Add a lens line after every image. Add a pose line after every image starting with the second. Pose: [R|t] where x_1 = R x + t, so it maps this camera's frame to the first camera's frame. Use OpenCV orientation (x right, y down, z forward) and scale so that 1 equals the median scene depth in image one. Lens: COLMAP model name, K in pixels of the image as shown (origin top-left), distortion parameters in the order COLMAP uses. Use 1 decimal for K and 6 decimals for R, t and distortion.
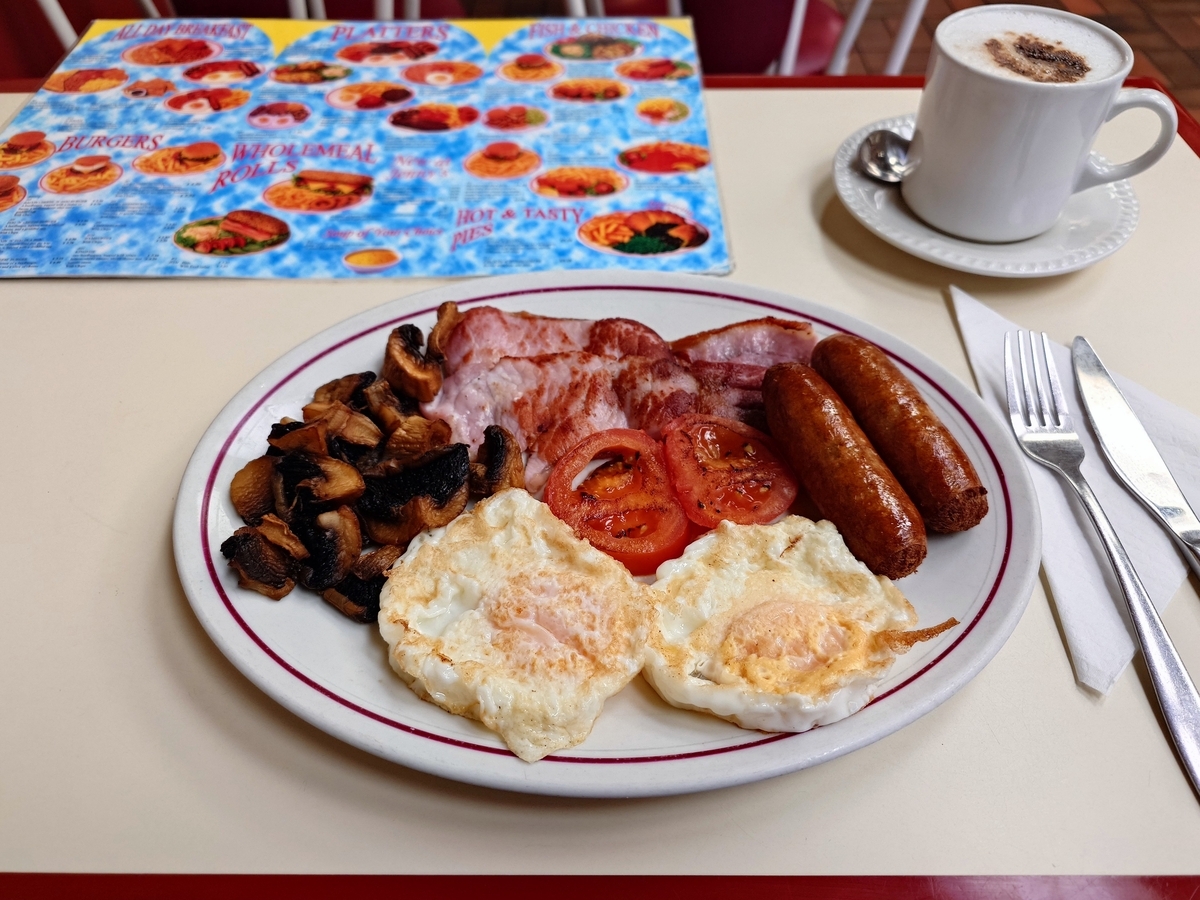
lens RADIAL K [[863.0, 0, 587.3], [0, 863.0, 453.3], [0, 0, 1]] dist [-0.002782, -0.001697]
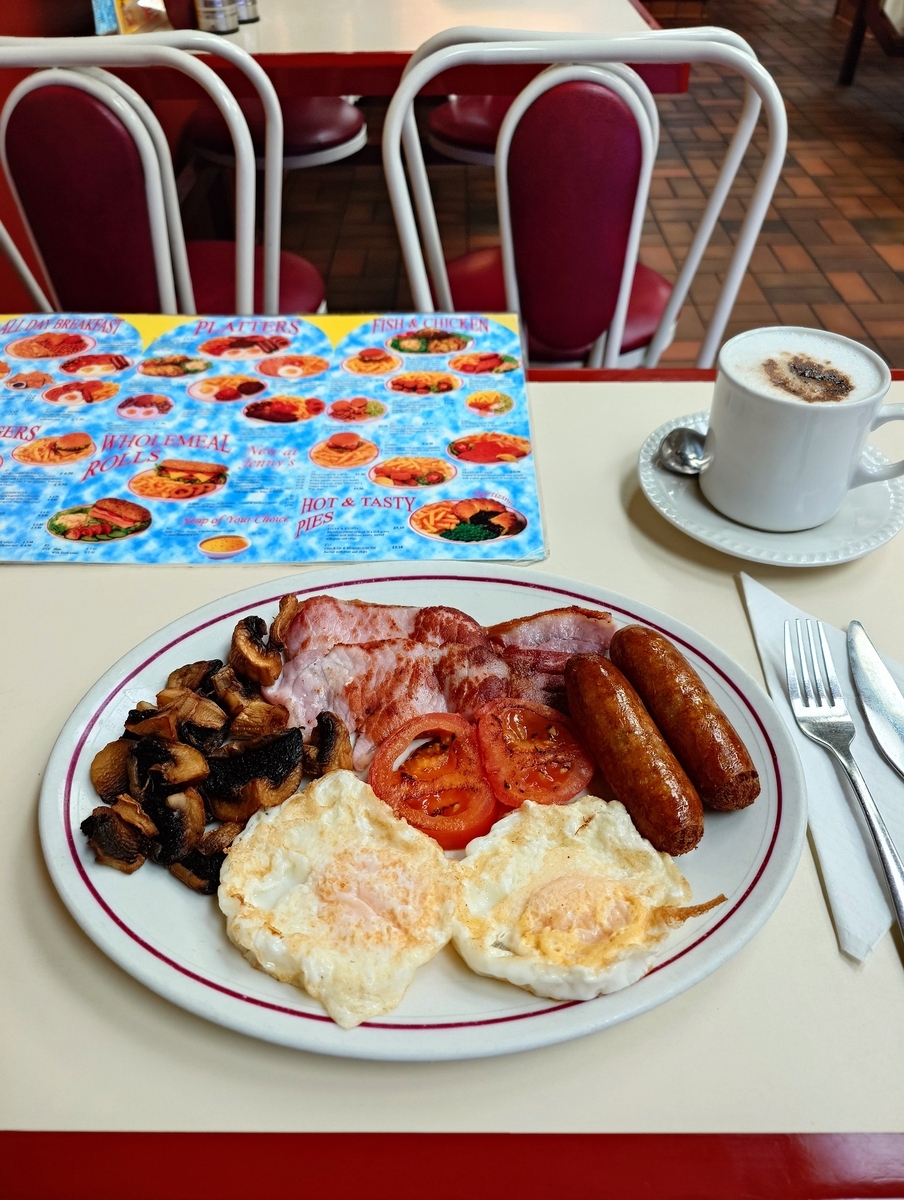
lens RADIAL K [[851.1, 0, 442.5], [0, 851.1, 602.7], [0, 0, 1]] dist [0.001997, -0.010850]
pose [[0.999999, -0.000524, -0.001028, 0.033182], [0.000437, 0.996551, -0.082985, -0.058712], [0.001068, 0.082984, 0.996550, -0.088623]]
